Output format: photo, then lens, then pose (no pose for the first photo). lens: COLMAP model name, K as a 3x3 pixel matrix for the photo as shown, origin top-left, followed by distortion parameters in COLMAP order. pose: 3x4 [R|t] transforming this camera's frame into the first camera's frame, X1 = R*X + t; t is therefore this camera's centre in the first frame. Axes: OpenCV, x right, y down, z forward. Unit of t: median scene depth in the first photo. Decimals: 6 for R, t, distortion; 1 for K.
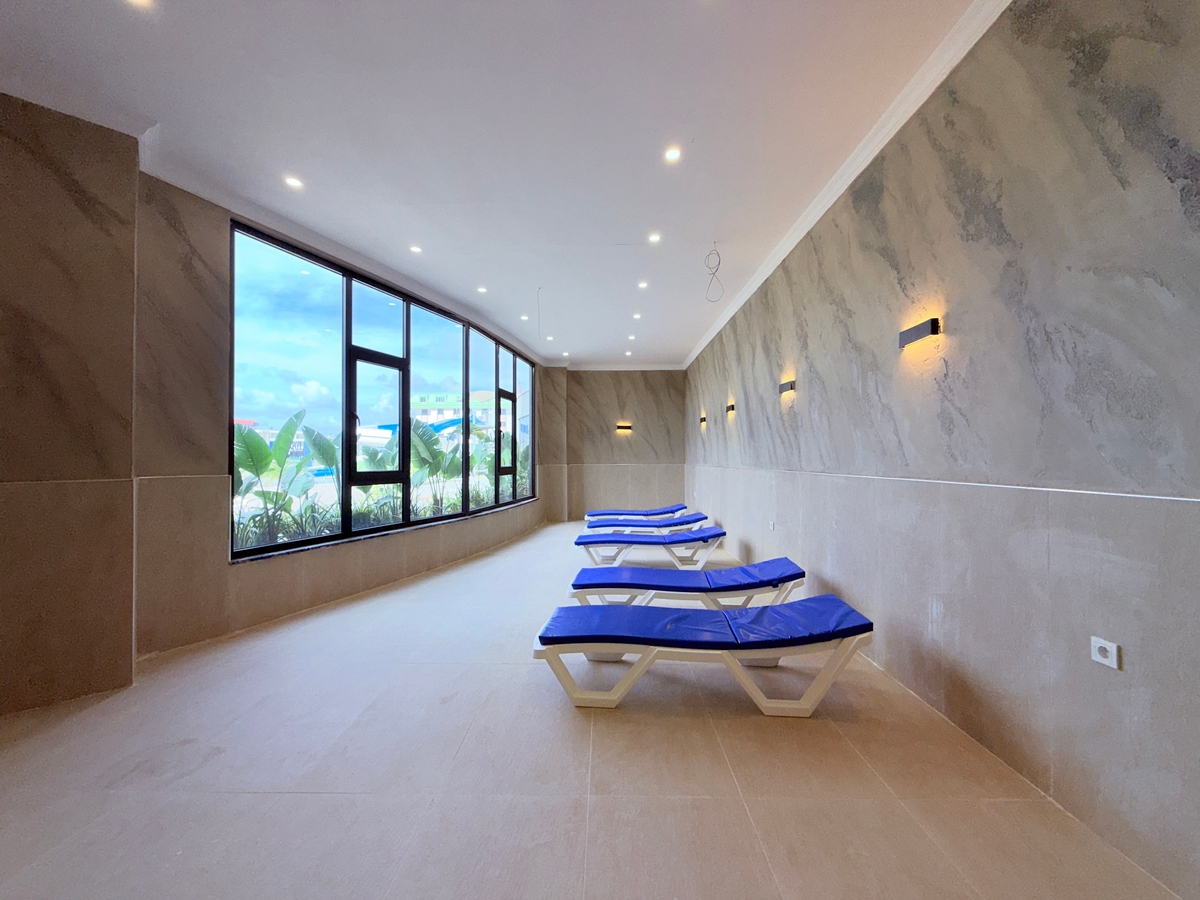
lens RADIAL K [[479.4, 0, 599.5], [0, 479.4, 450.6], [0, 0, 1]] dist [0.001634, -0.000823]
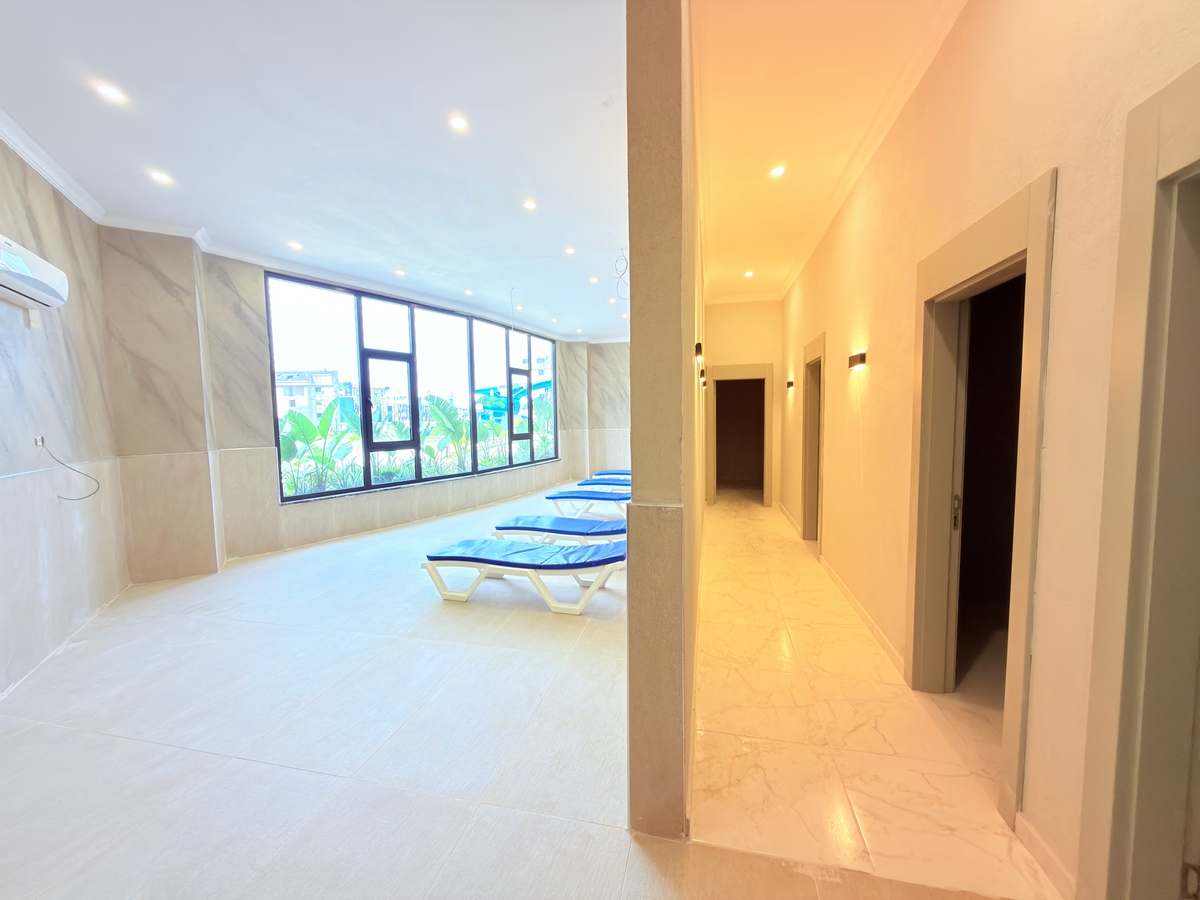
lens RADIAL K [[479.4, 0, 601.6], [0, 479.4, 450.9], [0, 0, 1]] dist [0.001634, -0.000823]
pose [[0.978361, 0.002513, -0.206890, 0.408580], [0.016182, 0.995934, 0.088623, -0.040439], [0.206271, -0.090053, 0.974342, -0.195261]]
